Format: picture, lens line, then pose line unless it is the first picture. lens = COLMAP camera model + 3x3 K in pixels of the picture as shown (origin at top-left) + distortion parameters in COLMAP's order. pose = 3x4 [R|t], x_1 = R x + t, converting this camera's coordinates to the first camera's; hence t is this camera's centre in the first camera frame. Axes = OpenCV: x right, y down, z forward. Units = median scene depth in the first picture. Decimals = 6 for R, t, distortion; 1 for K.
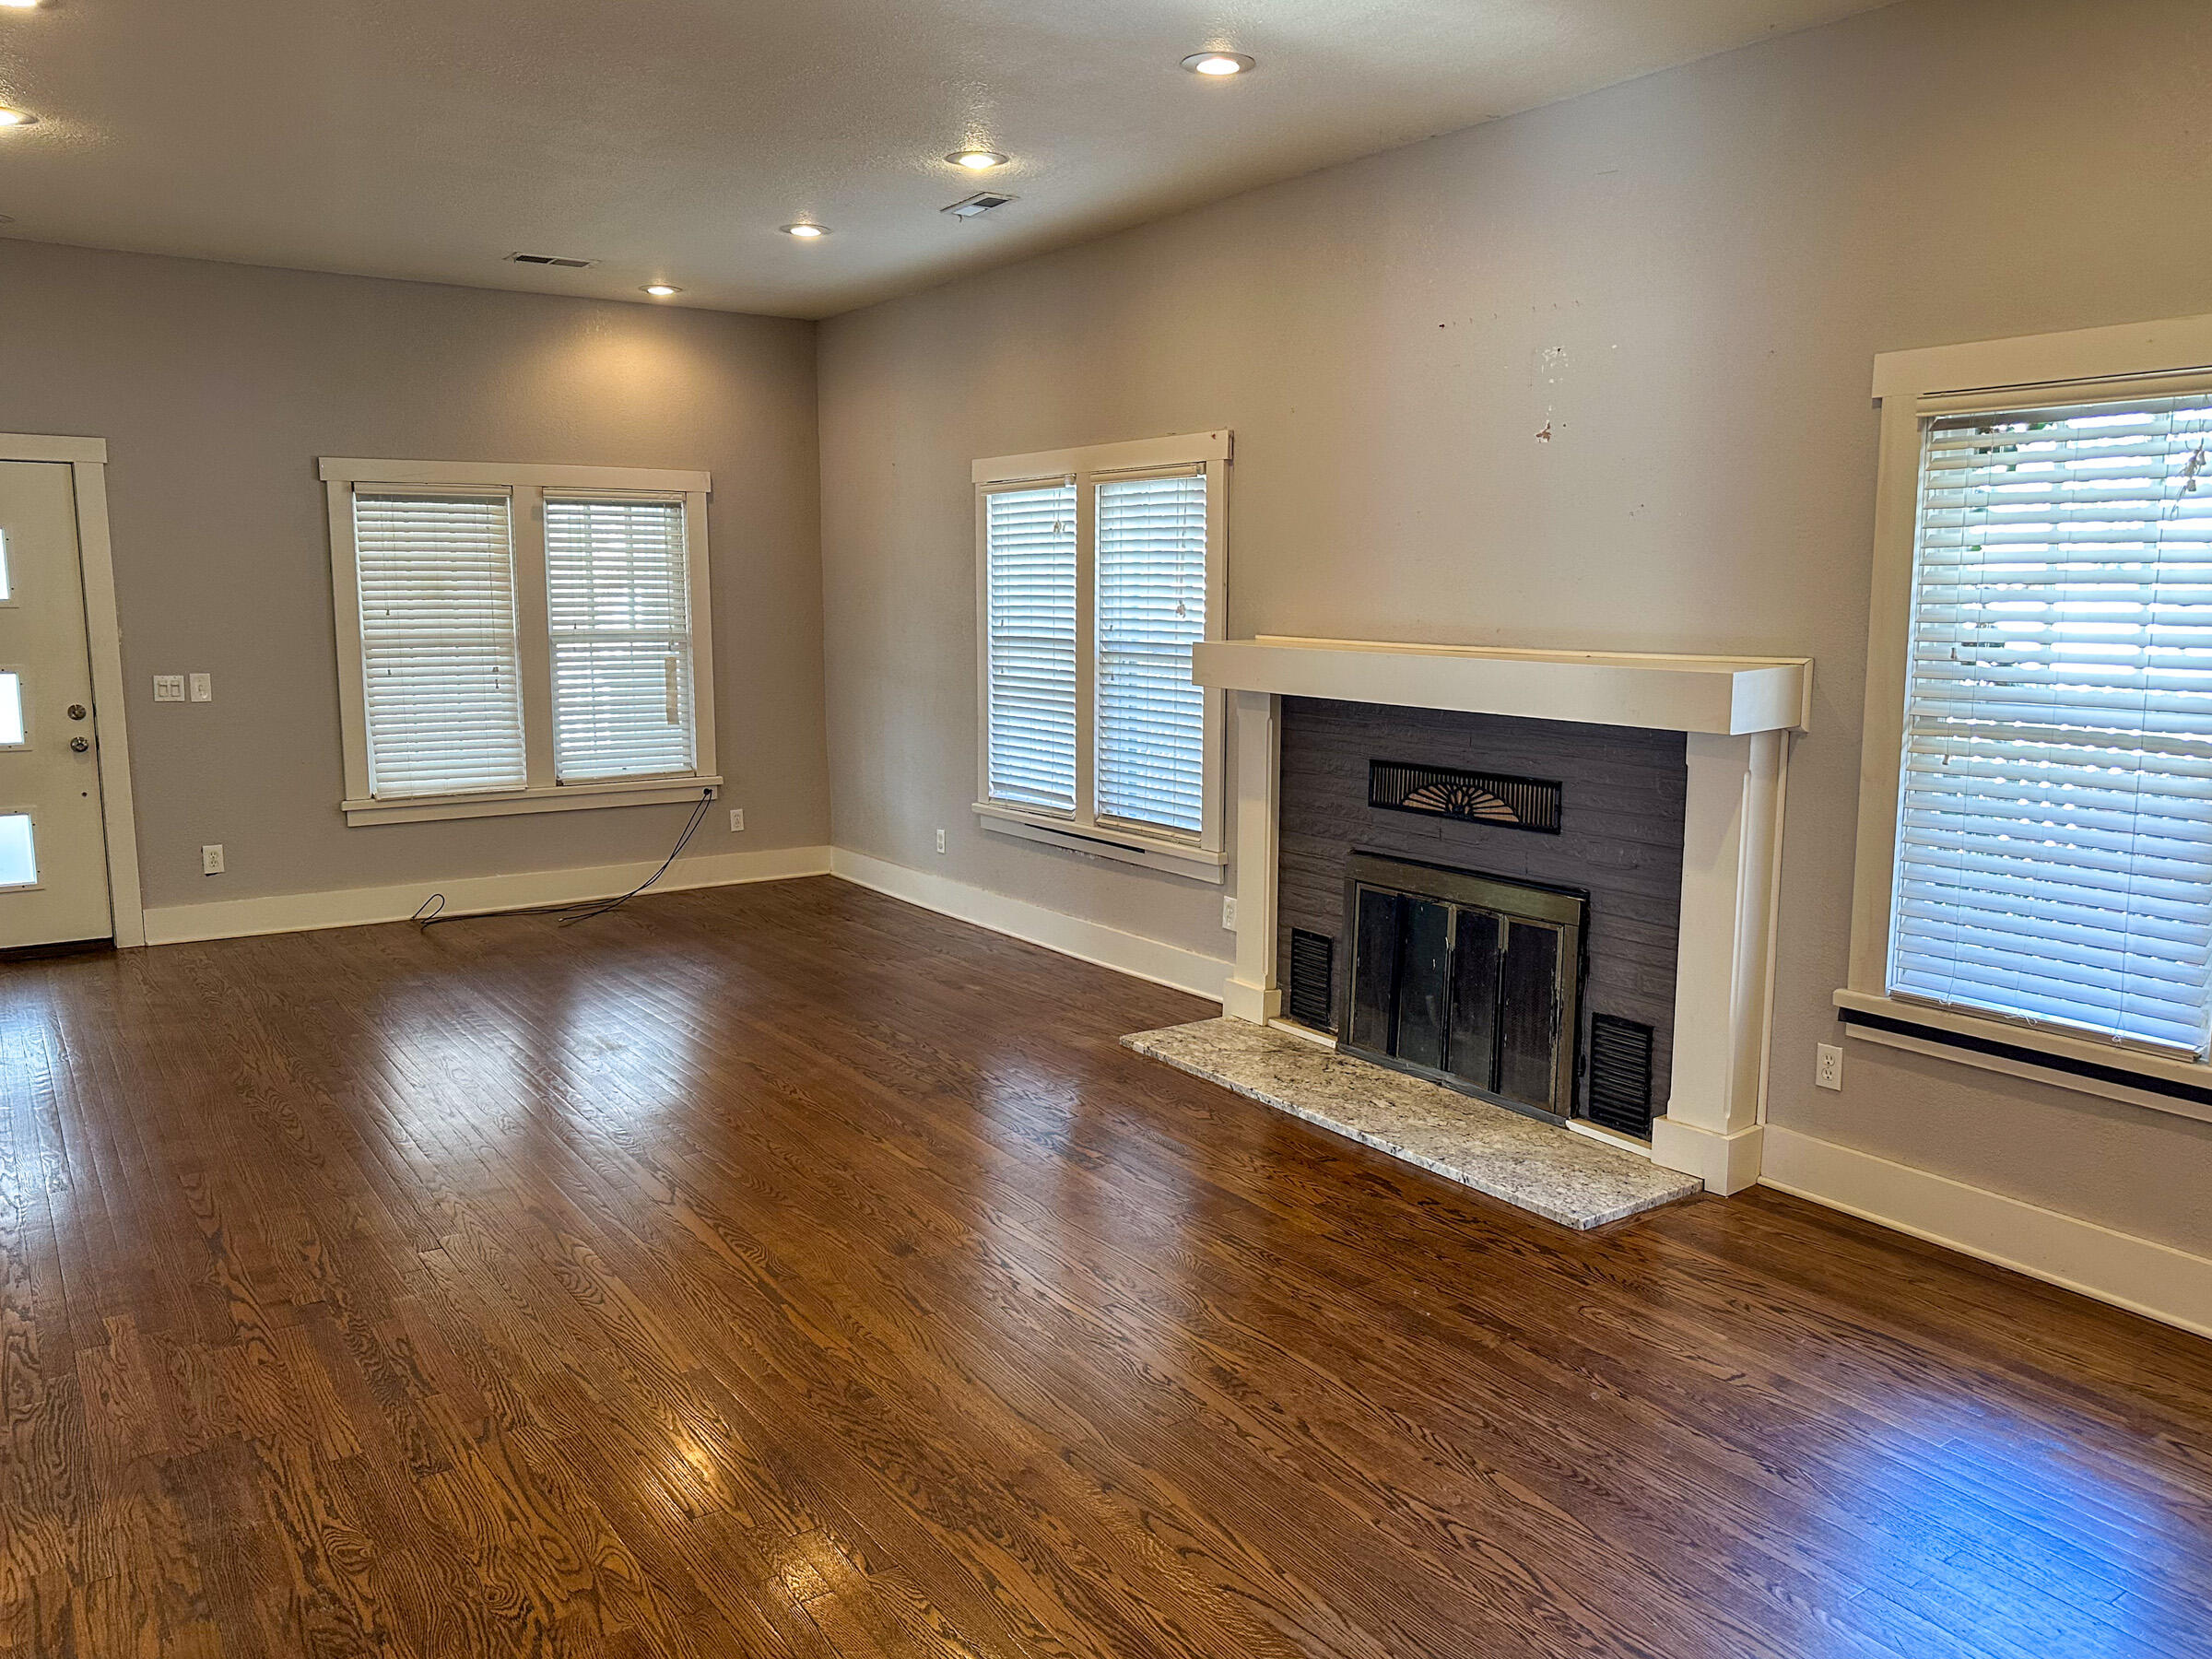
lens RADIAL K [[1605.6, 0, 1102.3], [0, 1605.6, 824.4], [0, 0, 1]] dist [0.005362, -0.003618]
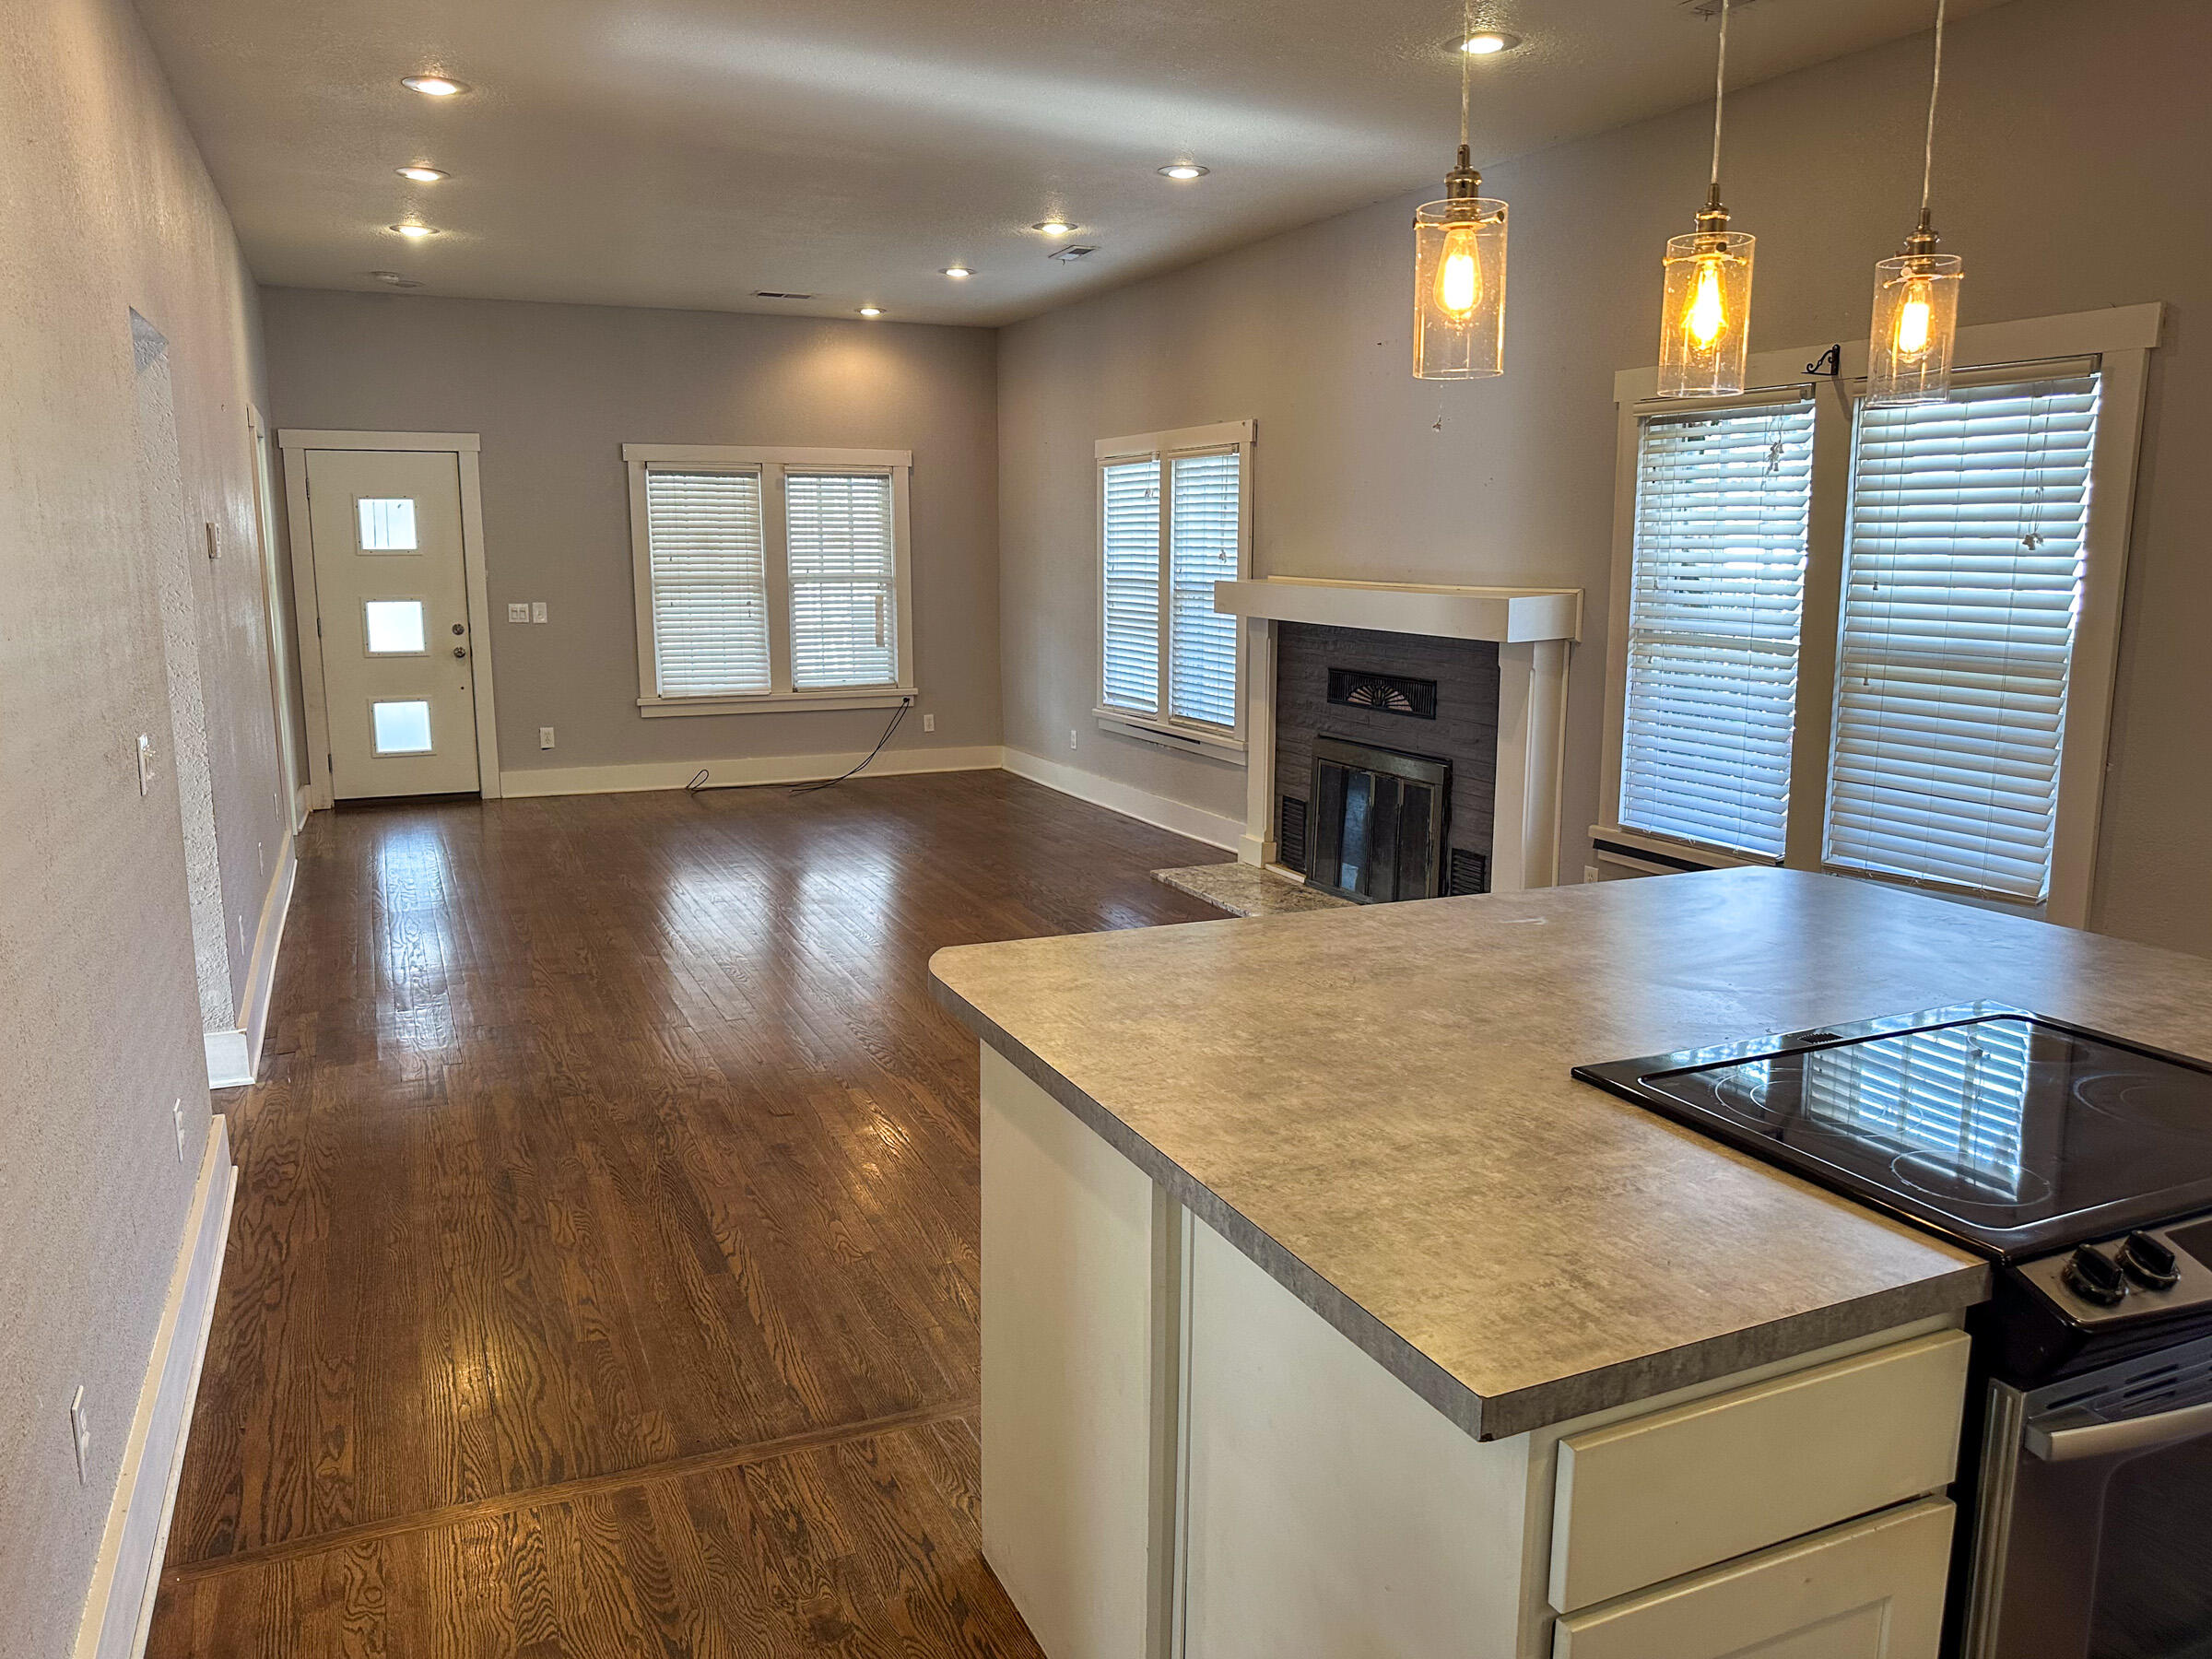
lens RADIAL K [[1605.6, 0, 1105.5], [0, 1605.6, 814.3], [0, 0, 1]] dist [0.005362, -0.003618]
pose [[0.982207, 0.030511, -0.185309, 0.210544], [-0.026364, 0.999345, 0.024804, 0.048502], [0.185944, -0.019477, 0.982367, -0.319086]]
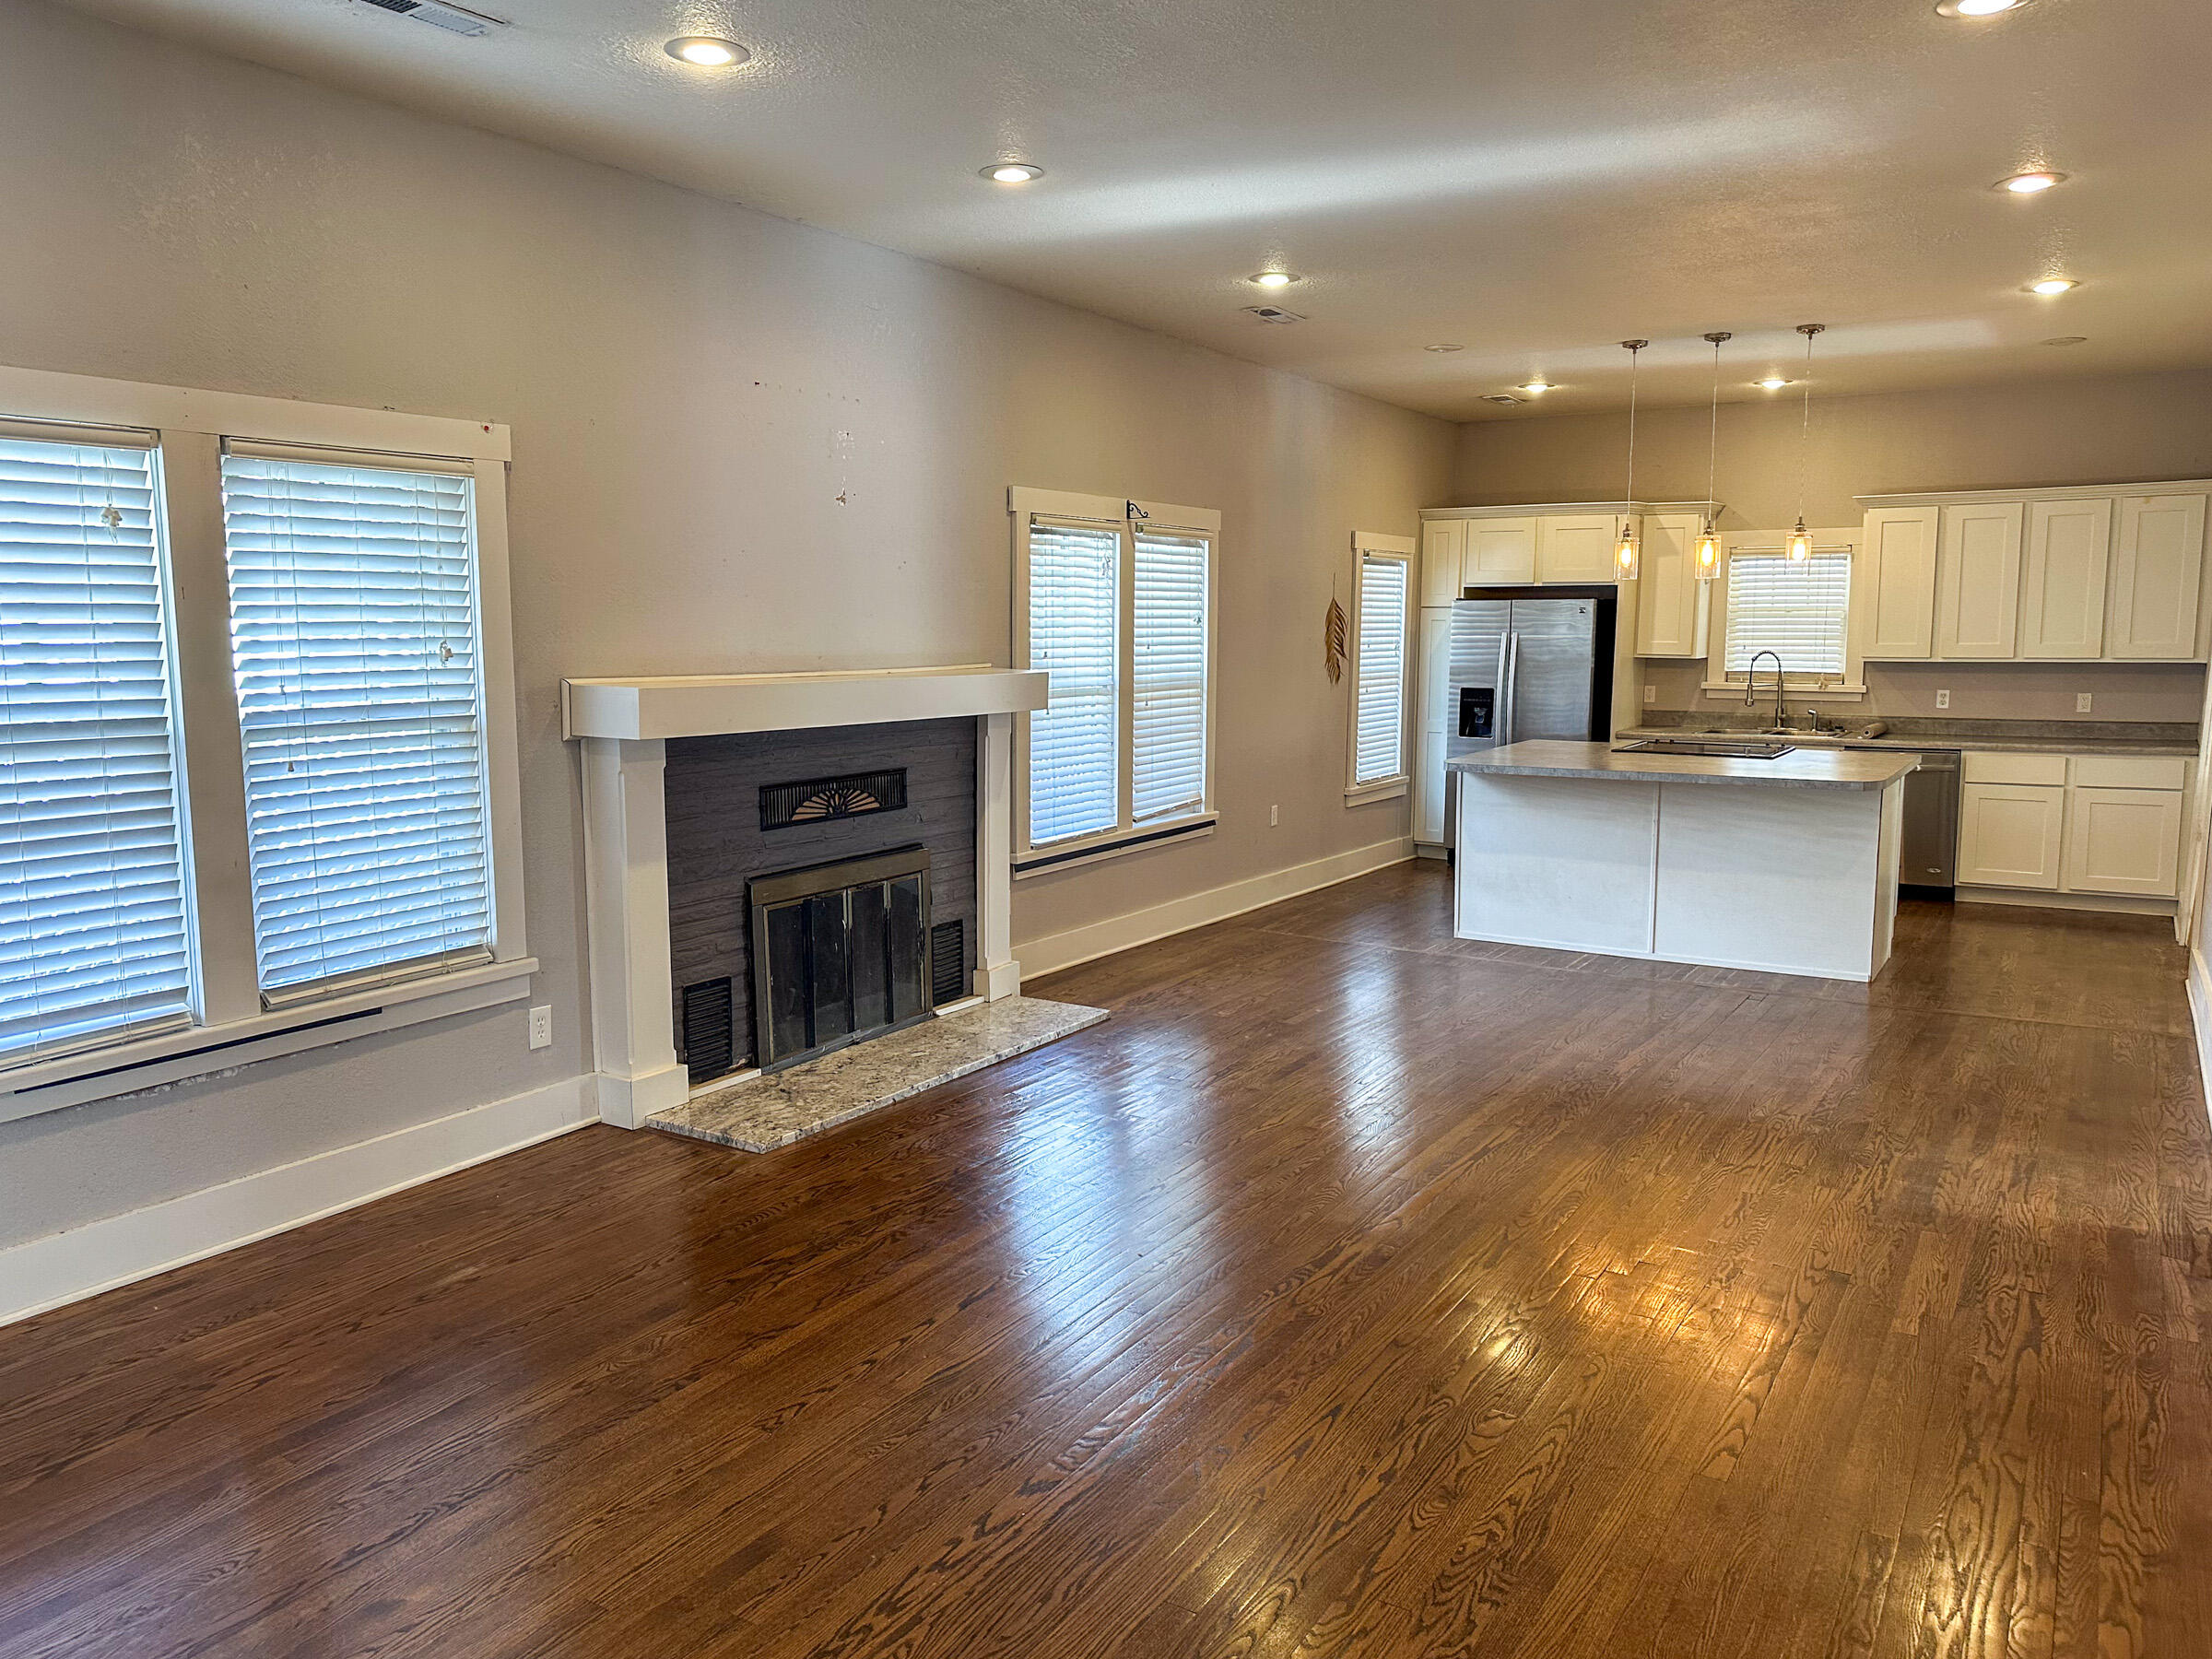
lens RADIAL K [[1605.6, 0, 1096.3], [0, 1605.6, 812.1], [0, 0, 1]] dist [0.005362, -0.003618]
pose [[-0.375388, -0.121015, 0.918934, -0.780942], [0.131916, 0.974371, 0.182204, -0.165366], [-0.917432, 0.189619, -0.349803, 1.043504]]
